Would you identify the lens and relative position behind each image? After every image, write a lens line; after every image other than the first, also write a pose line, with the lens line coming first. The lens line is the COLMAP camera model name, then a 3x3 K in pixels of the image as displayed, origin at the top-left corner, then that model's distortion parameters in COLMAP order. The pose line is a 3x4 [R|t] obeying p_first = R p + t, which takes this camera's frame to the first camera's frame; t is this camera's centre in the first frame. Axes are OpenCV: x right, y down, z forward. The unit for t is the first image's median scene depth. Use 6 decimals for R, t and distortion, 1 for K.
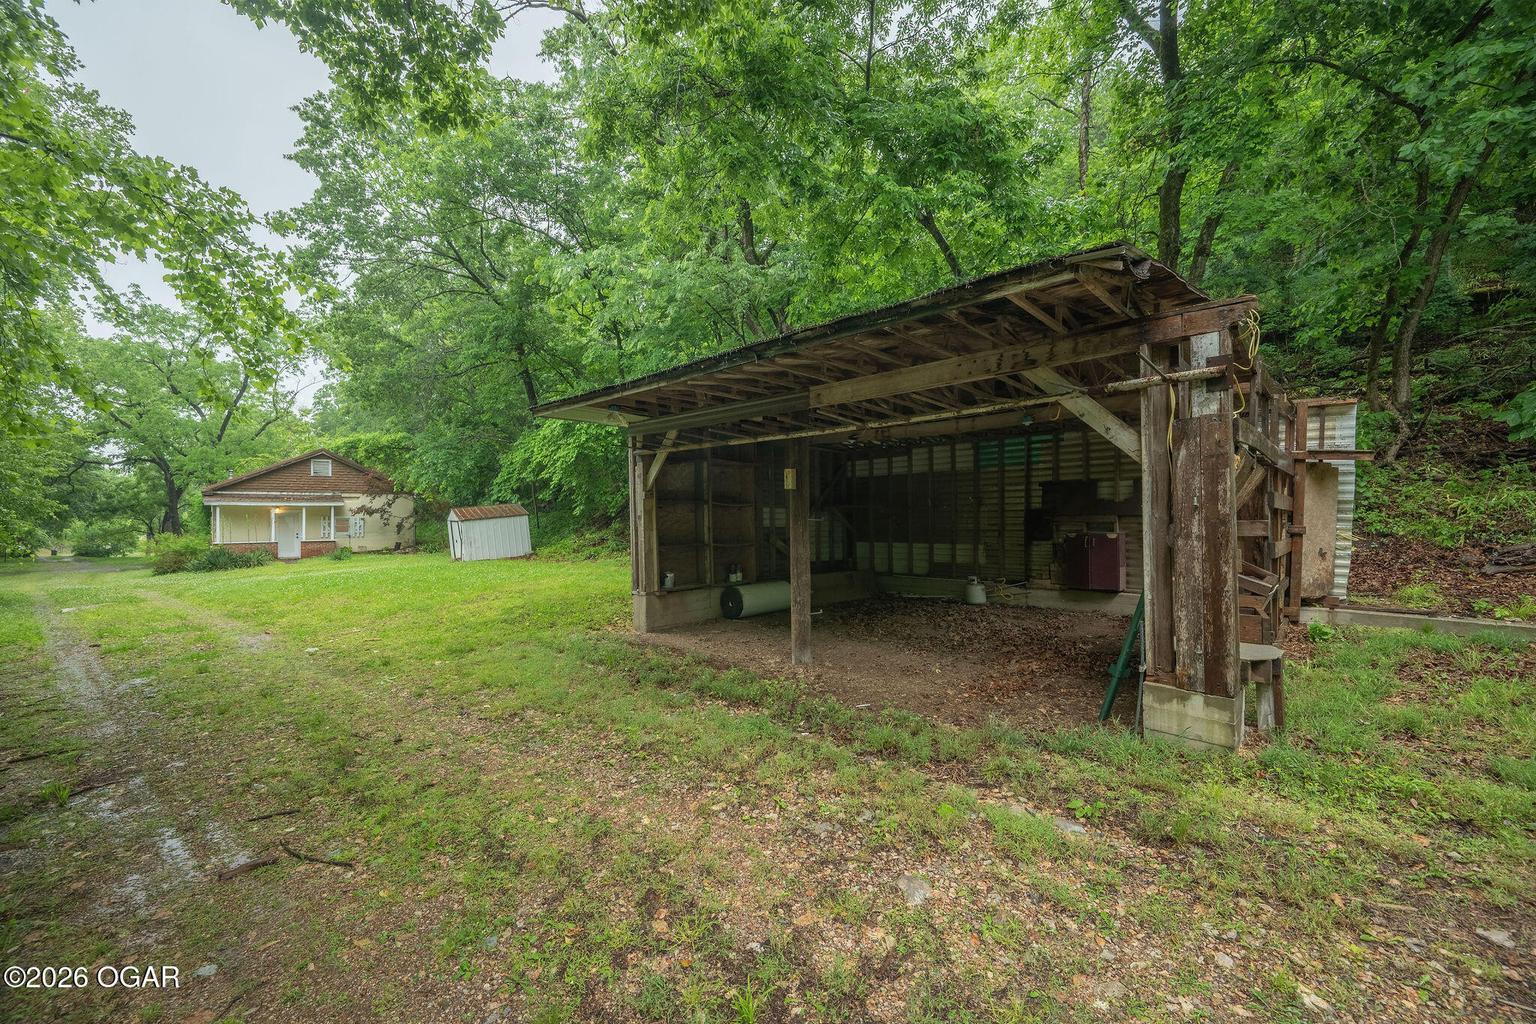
lens RADIAL K [[630.3, 0, 768.0], [0, 630.3, 512.0], [0, 0, 1]] dist [-0.001200, -0.000021]
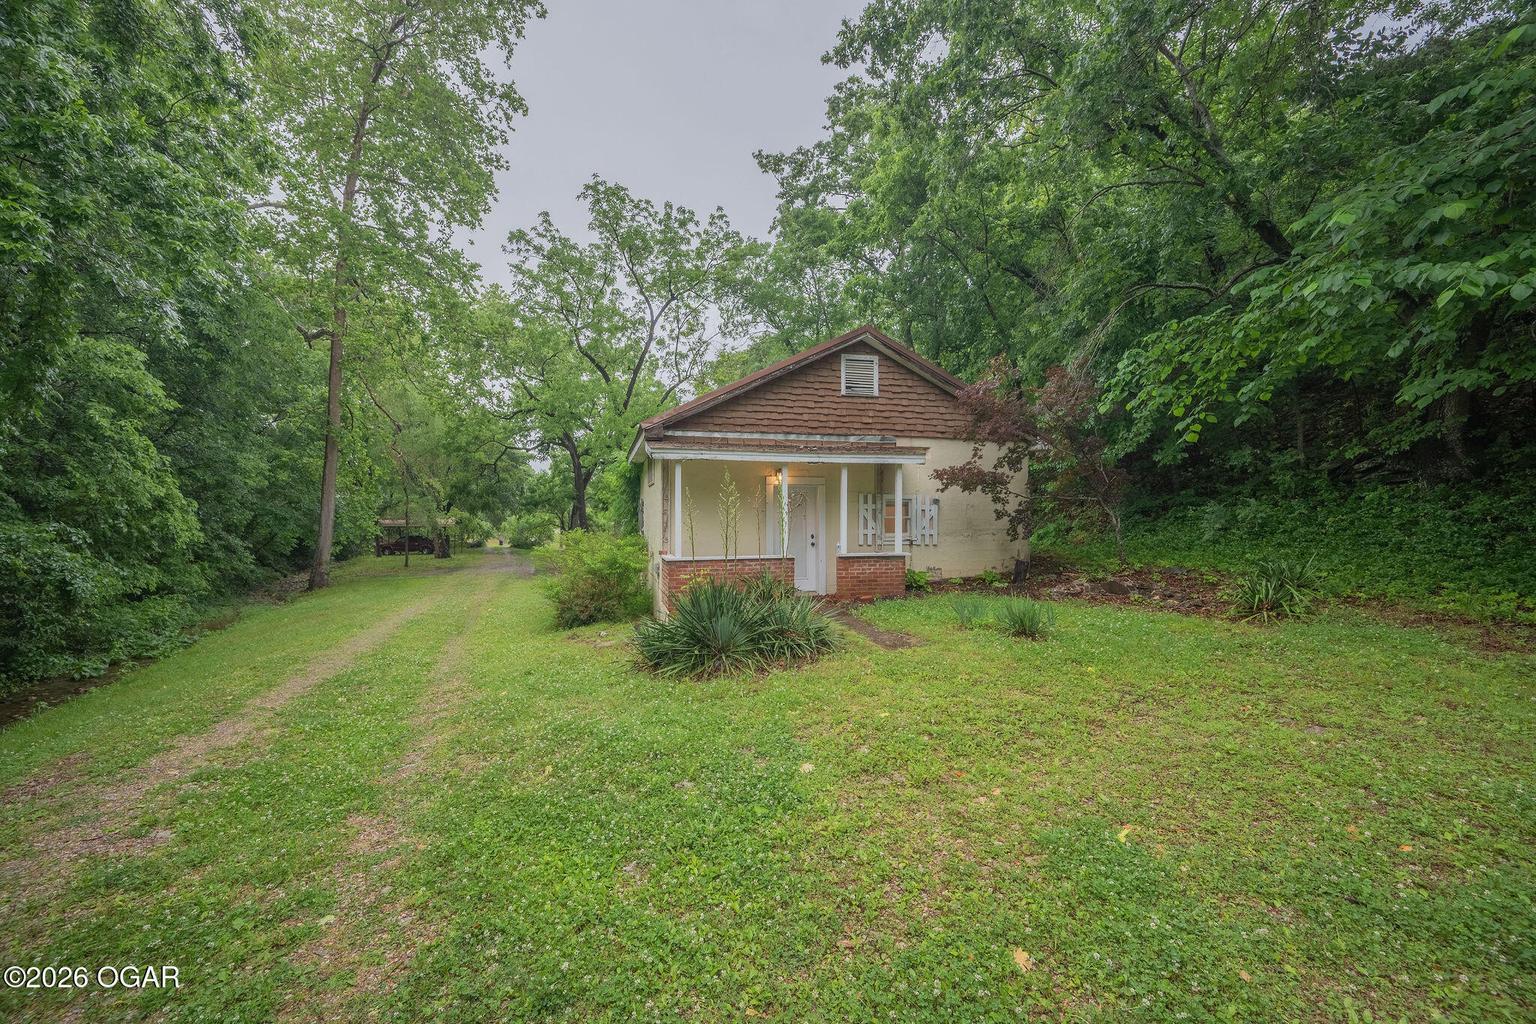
lens RADIAL K [[630.3, 0, 768.0], [0, 630.3, 512.0], [0, 0, 1]] dist [-0.001200, -0.000021]
pose [[0.893492, 0.003458, -0.449065, -0.390811], [-0.003356, 0.999994, 0.001024, 0.012493], [0.449066, 0.000592, 0.893498, 0.411007]]
